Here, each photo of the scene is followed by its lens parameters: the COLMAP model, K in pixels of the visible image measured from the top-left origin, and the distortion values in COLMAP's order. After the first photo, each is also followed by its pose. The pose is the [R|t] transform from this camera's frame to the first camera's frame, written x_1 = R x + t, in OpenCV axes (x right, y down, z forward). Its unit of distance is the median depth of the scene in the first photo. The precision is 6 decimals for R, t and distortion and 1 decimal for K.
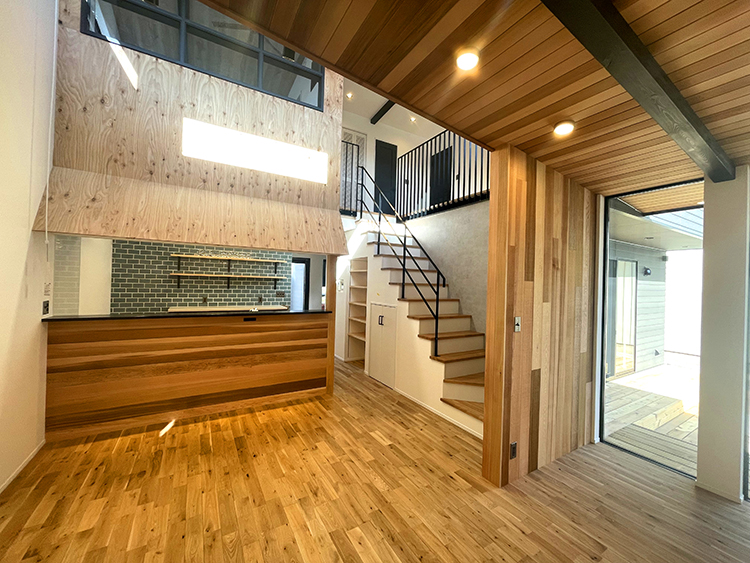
lens RADIAL K [[305.0, 0, 375.8], [0, 305.0, 281.0], [0, 0, 1]] dist [-0.001314, -0.000024]
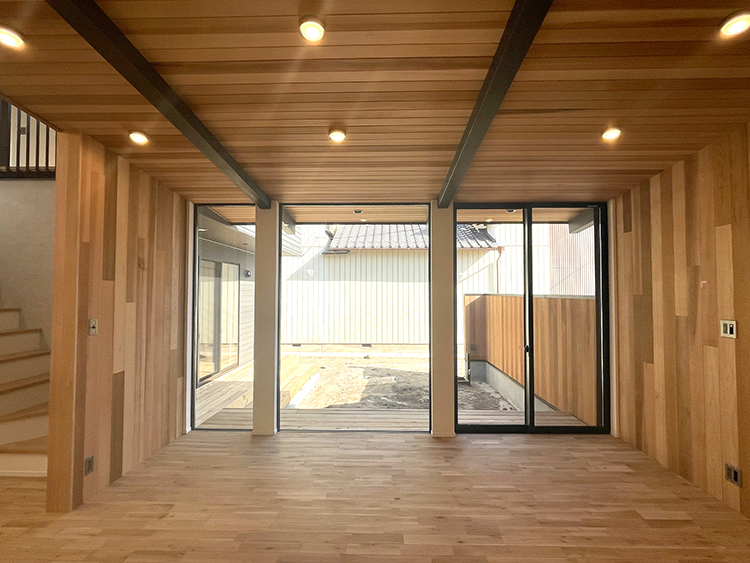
lens RADIAL K [[375.2, 0, 376.7], [0, 375.2, 280.9], [0, 0, 1]] dist [-0.004585, 0.004034]
pose [[0.536795, -0.000873, 0.843712, -0.033702], [0.009161, 0.999947, -0.004794, 0.014297], [-0.843663, 0.010303, 0.536774, -0.315520]]
